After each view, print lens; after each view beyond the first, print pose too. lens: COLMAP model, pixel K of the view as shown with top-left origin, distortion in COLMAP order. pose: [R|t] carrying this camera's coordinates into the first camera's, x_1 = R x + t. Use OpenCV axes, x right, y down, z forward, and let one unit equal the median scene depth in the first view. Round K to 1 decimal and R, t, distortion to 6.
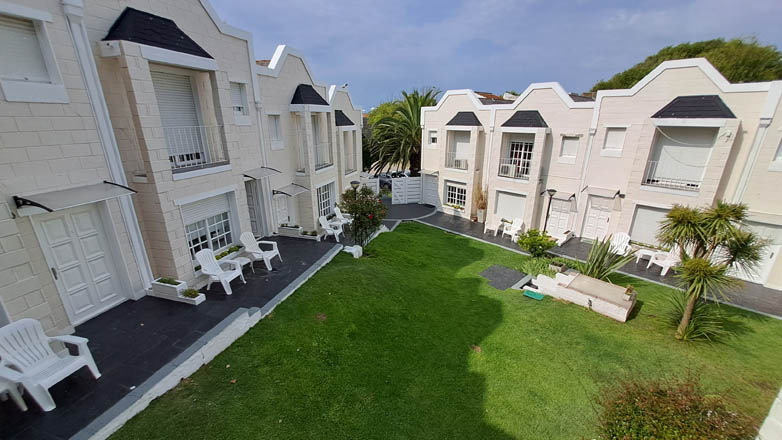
lens RADIAL K [[312.6, 0, 390.5], [0, 312.6, 219.9], [0, 0, 1]] dist [-0.003992, -0.000402]
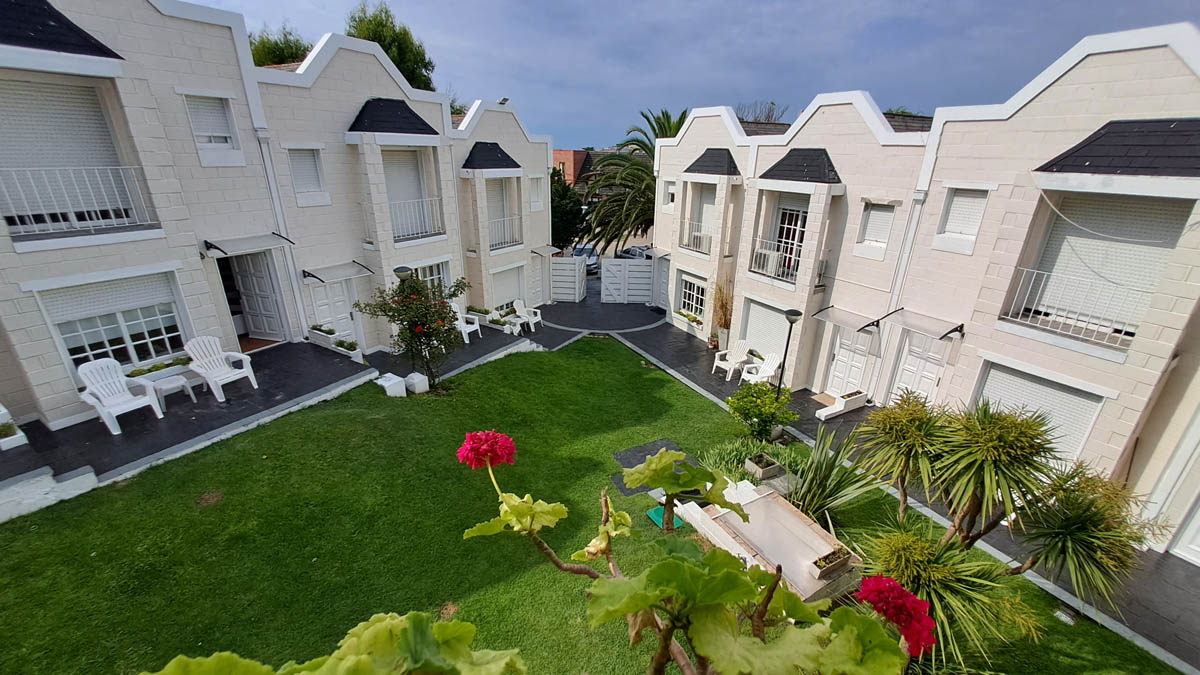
lens RADIAL K [[472.2, 0, 600.7], [0, 472.2, 340.1], [0, 0, 1]] dist [-0.009552, -0.000173]
pose [[0.965882, 0.111114, -0.233936, 0.312465], [-0.096933, 0.992733, 0.071307, -0.057859], [0.240159, -0.046198, 0.969634, 0.149168]]
